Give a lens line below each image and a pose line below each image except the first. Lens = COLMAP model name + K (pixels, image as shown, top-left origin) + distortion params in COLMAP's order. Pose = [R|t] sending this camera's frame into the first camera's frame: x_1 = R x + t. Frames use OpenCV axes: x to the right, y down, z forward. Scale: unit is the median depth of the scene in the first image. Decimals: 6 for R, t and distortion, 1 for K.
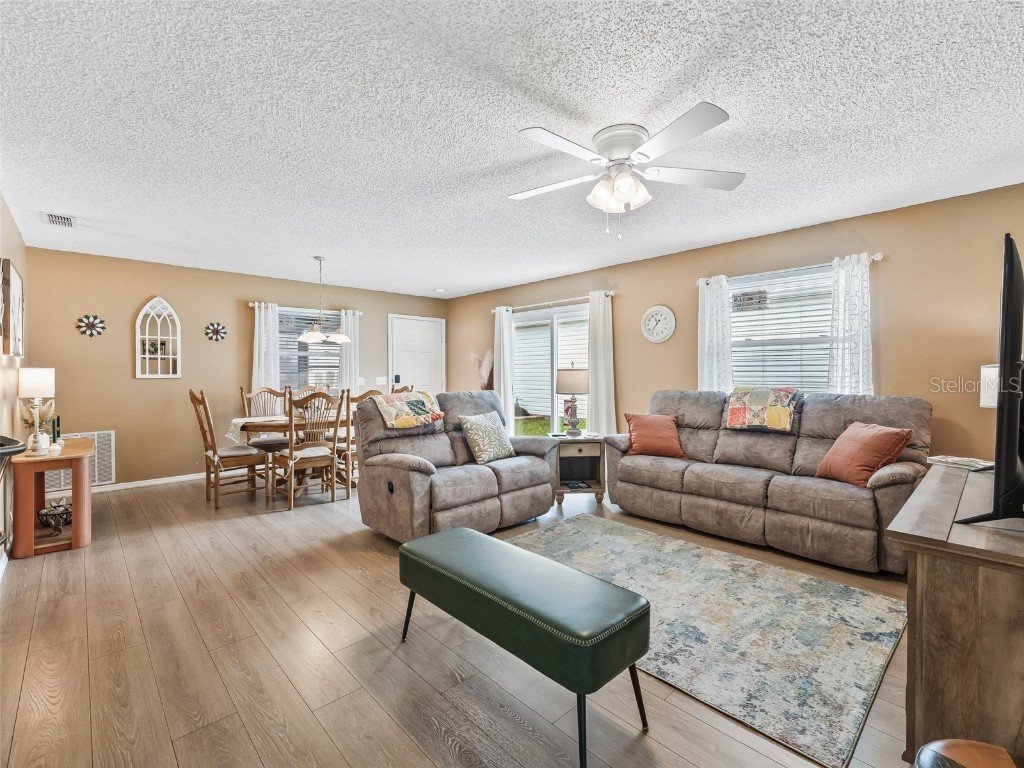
lens RADIAL K [[468.6, 0, 512.6], [0, 468.6, 384.8], [0, 0, 1]] dist [-0.002199, -0.000775]
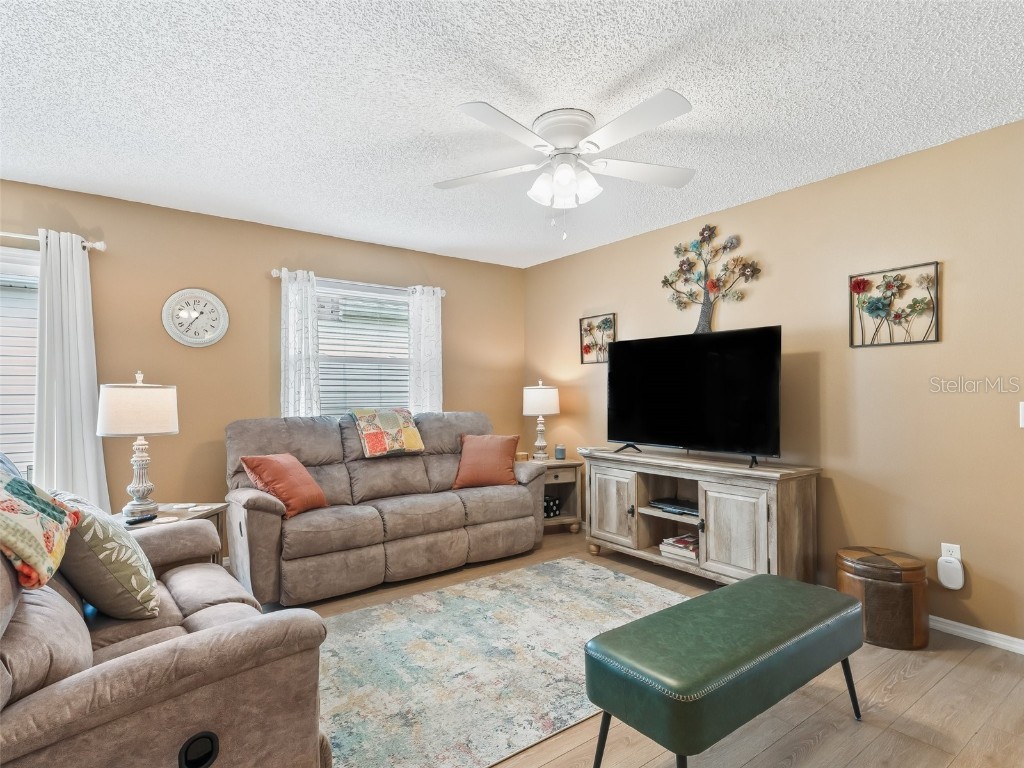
lens RADIAL K [[551.4, 0, 512.0], [0, 551.4, 397.0], [0, 0, 1]] dist [0.034197, -0.000280]
pose [[0.102059, -0.004615, 0.994768, -0.587258], [0.030594, 0.999531, 0.001498, -0.013522], [-0.994308, 0.030281, 0.102152, 0.714921]]
